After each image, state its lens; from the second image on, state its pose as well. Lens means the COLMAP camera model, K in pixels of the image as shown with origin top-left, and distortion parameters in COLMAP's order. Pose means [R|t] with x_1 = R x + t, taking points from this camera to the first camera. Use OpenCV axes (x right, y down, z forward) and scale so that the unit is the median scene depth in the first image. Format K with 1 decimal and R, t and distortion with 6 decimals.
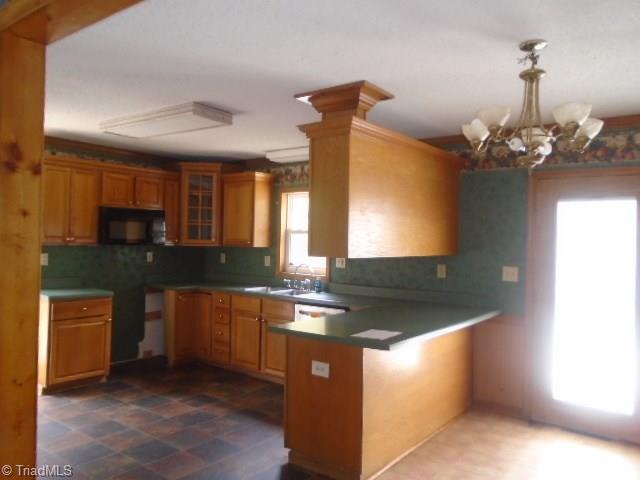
lens RADIAL K [[496.3, 0, 320.0], [0, 496.3, 240.0], [0, 0, 1]] dist [-0.011666, -0.005195]
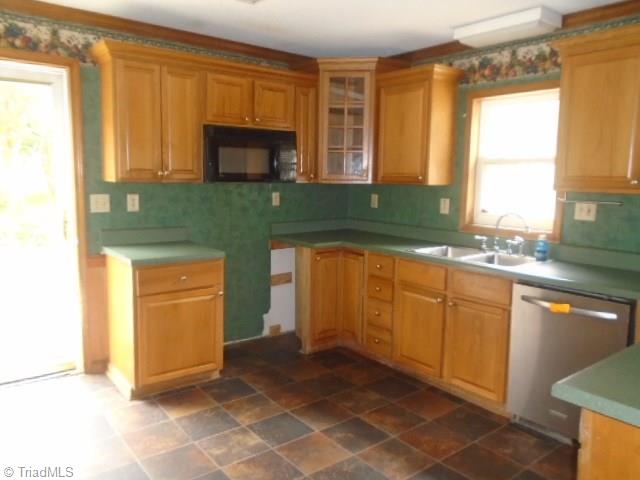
lens RADIAL K [[496.3, 0, 320.0], [0, 496.3, 240.0], [0, 0, 1]] dist [-0.011666, -0.005195]
pose [[0.970171, 0.025927, -0.241030, -0.116080], [0.004454, 0.992190, 0.124654, 0.004347], [0.242380, -0.122009, 0.962479, 0.344163]]
